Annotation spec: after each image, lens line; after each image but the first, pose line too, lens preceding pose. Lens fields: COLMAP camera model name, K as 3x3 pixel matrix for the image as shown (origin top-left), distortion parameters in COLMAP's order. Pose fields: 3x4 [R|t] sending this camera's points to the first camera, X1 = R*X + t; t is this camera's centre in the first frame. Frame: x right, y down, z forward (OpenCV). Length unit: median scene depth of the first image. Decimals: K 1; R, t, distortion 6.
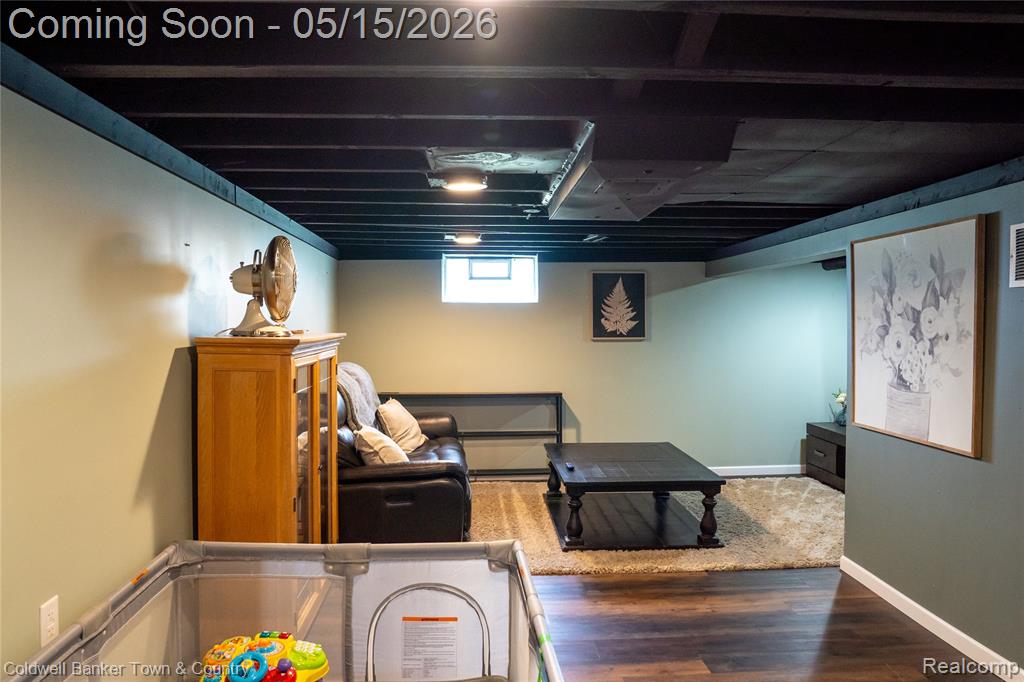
lens RADIAL K [[697.1, 0, 512.0], [0, 697.1, 341.0], [0, 0, 1]] dist [-0.109791, 0.072964]
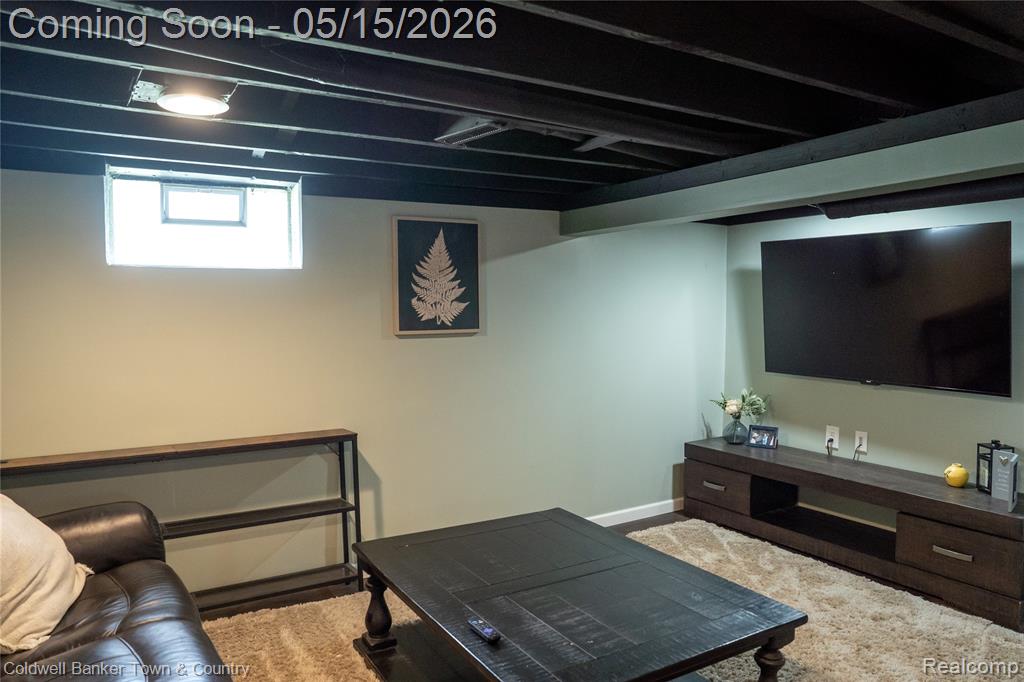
lens RADIAL K [[697.1, 0, 512.0], [0, 697.1, 341.0], [0, 0, 1]] dist [-0.109791, 0.072964]
pose [[0.882486, -0.027825, 0.469514, -0.072317], [0.018588, 0.999532, 0.024299, -0.009067], [-0.469971, -0.012716, 0.882590, 0.444585]]
